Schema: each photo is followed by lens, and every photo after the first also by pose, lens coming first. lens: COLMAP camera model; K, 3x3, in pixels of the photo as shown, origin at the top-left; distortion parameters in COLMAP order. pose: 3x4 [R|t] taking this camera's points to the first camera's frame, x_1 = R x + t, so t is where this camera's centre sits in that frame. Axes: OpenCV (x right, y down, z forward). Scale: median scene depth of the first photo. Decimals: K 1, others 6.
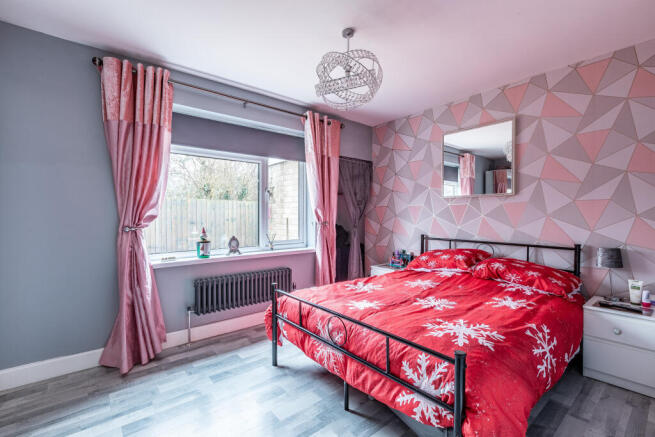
lens RADIAL K [[297.9, 0, 334.1], [0, 297.9, 218.4], [0, 0, 1]] dist [0.003873, 0.000747]
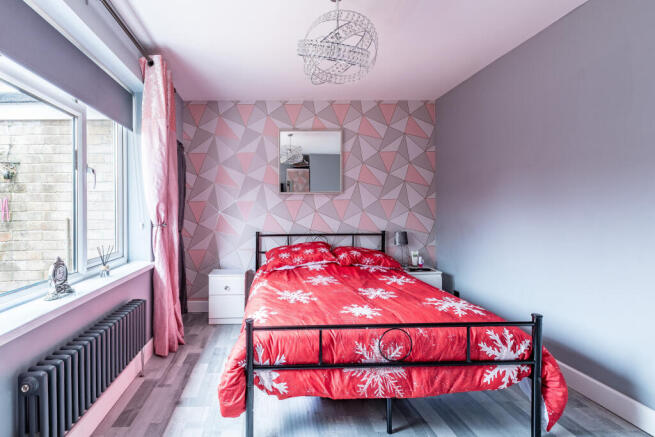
lens RADIAL K [[297.9, 0, 330.5], [0, 297.9, 212.0], [0, 0, 1]] dist [0.003873, 0.000747]
pose [[0.614114, -0.012240, 0.789122, -0.433465], [0.020219, 0.999796, -0.000228, -0.004833], [-0.788958, 0.016095, 0.614236, 0.342443]]
